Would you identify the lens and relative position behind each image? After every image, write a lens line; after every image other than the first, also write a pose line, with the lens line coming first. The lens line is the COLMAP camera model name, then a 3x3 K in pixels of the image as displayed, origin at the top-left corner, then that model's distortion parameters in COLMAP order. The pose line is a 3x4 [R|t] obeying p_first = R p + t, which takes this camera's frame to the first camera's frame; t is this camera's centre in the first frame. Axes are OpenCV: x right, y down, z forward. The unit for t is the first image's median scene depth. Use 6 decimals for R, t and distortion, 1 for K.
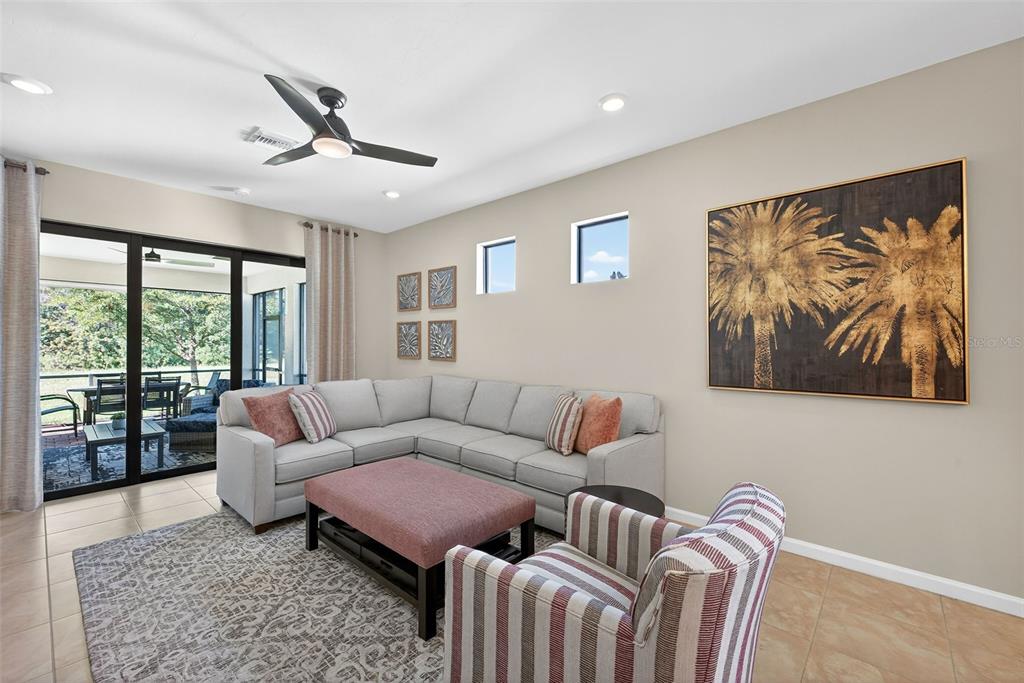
lens RADIAL K [[425.4, 0, 510.3], [0, 425.4, 340.4], [0, 0, 1]] dist [0.003593, -0.000649]
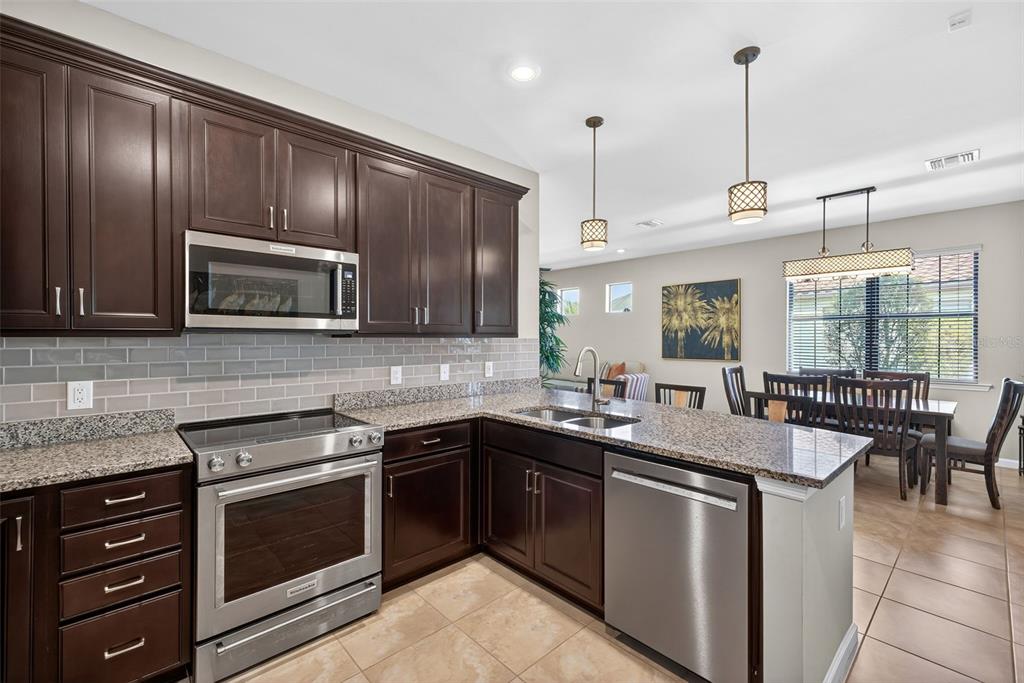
lens RADIAL K [[425.4, 0, 512.6], [0, 425.4, 342.1], [0, 0, 1]] dist [0.003593, -0.000649]
pose [[0.995953, 0.000766, -0.089873, -0.172341], [0.000770, 0.999854, 0.017053, -0.026510], [0.089873, -0.017054, 0.995807, -1.528951]]
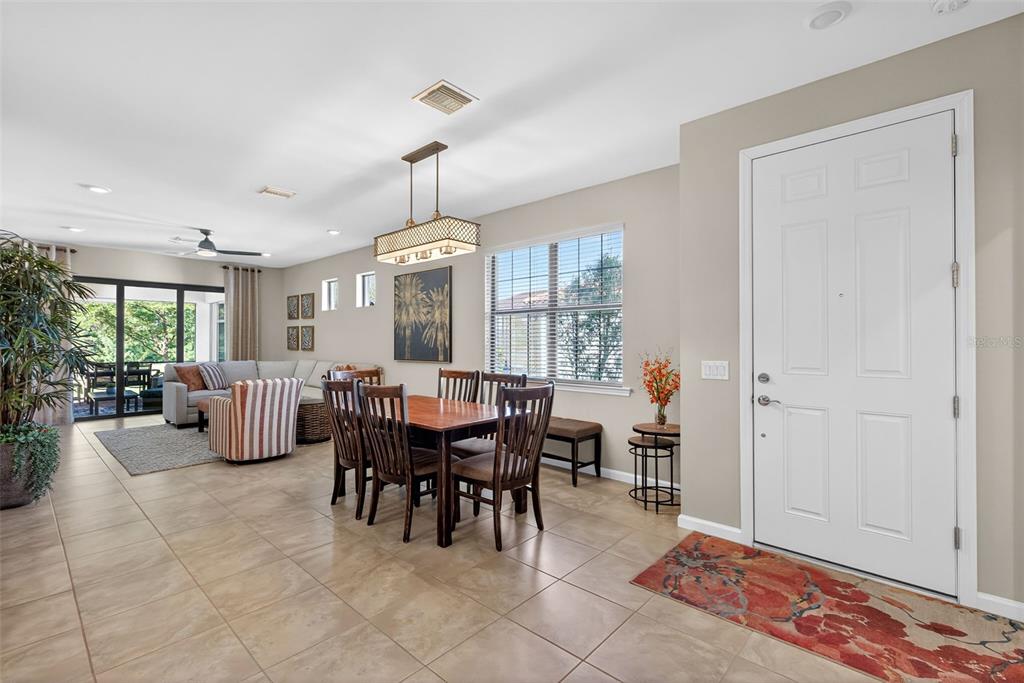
lens RADIAL K [[446.7, 0, 504.3], [0, 446.7, 339.7], [0, 0, 1]] dist [0.002203, 0.000253]
pose [[0.999950, 0.000867, -0.009977, 1.034141], [-0.000865, 1.000000, 0.000176, 0.007898], [0.009977, -0.000168, 0.999950, -1.190635]]
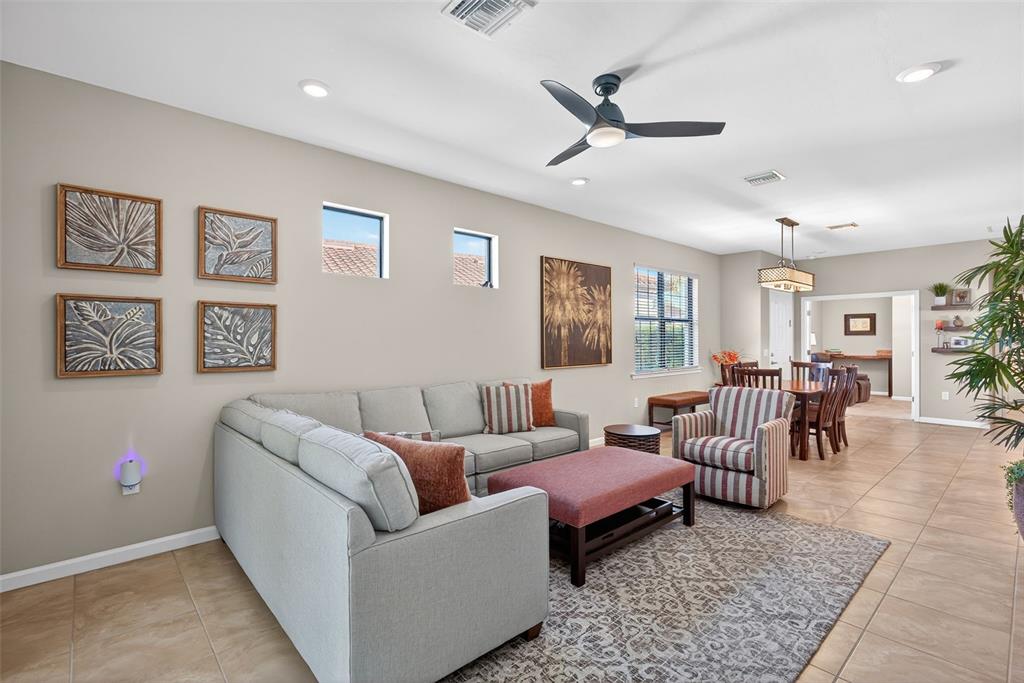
lens RADIAL K [[480.0, 0, 506.4], [0, 480.0, 341.3], [0, 0, 1]] dist [0.014925, 0.000100]
pose [[0.100118, -0.005139, 0.994962, -1.326662], [-0.004741, 0.999973, 0.005642, 0.000159], [-0.994964, -0.005282, 0.100090, 0.970612]]
